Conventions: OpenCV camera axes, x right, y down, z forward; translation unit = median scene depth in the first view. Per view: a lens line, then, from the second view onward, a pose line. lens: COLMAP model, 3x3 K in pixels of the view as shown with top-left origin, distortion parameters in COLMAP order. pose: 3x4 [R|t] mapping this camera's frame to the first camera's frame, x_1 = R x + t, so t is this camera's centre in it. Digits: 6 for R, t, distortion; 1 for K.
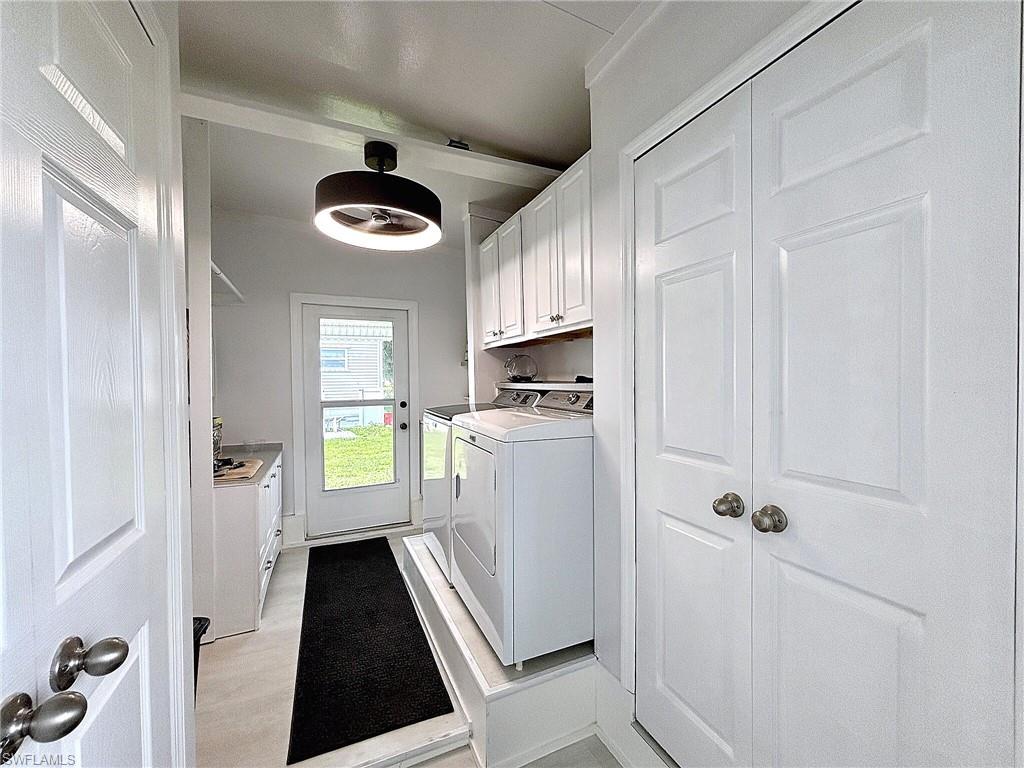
lens RADIAL K [[415.3, 0, 517.2], [0, 415.3, 384.8], [0, 0, 1]] dist [-0.006223, 0.000564]
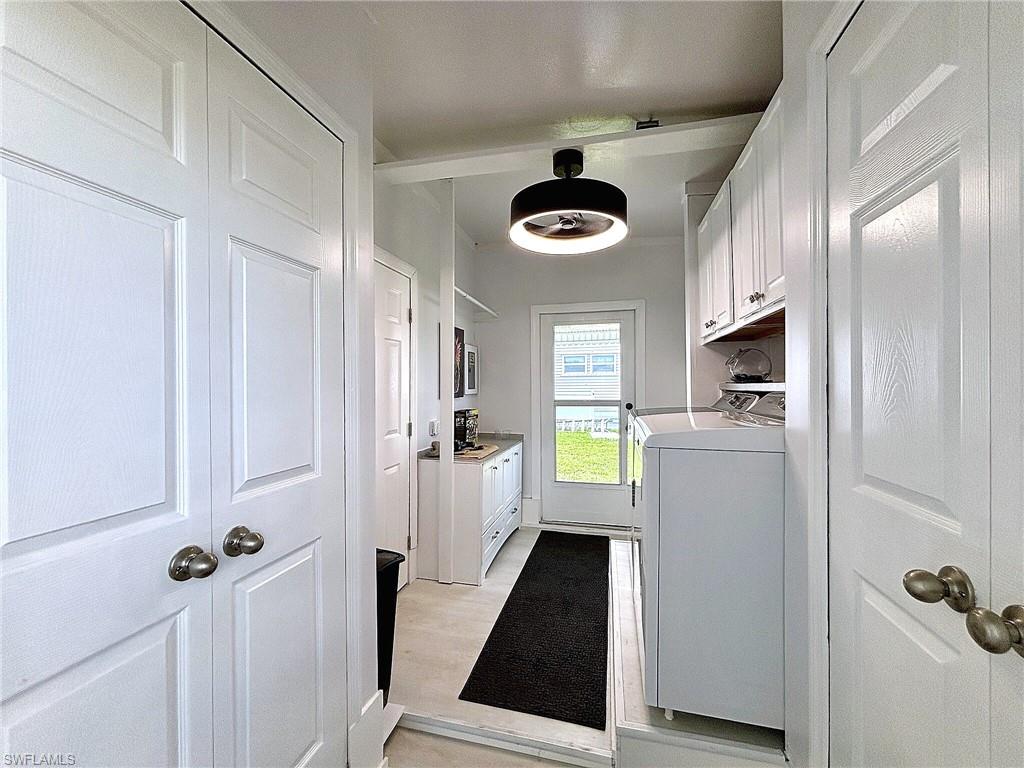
lens RADIAL K [[415.3, 0, 513.6], [0, 415.3, 384.0], [0, 0, 1]] dist [-0.006223, 0.000564]
pose [[0.786402, 0.005216, -0.617693, 0.162821], [-0.014026, 0.999857, -0.009414, 0.011807], [0.617556, 0.016066, 0.786363, 0.080299]]
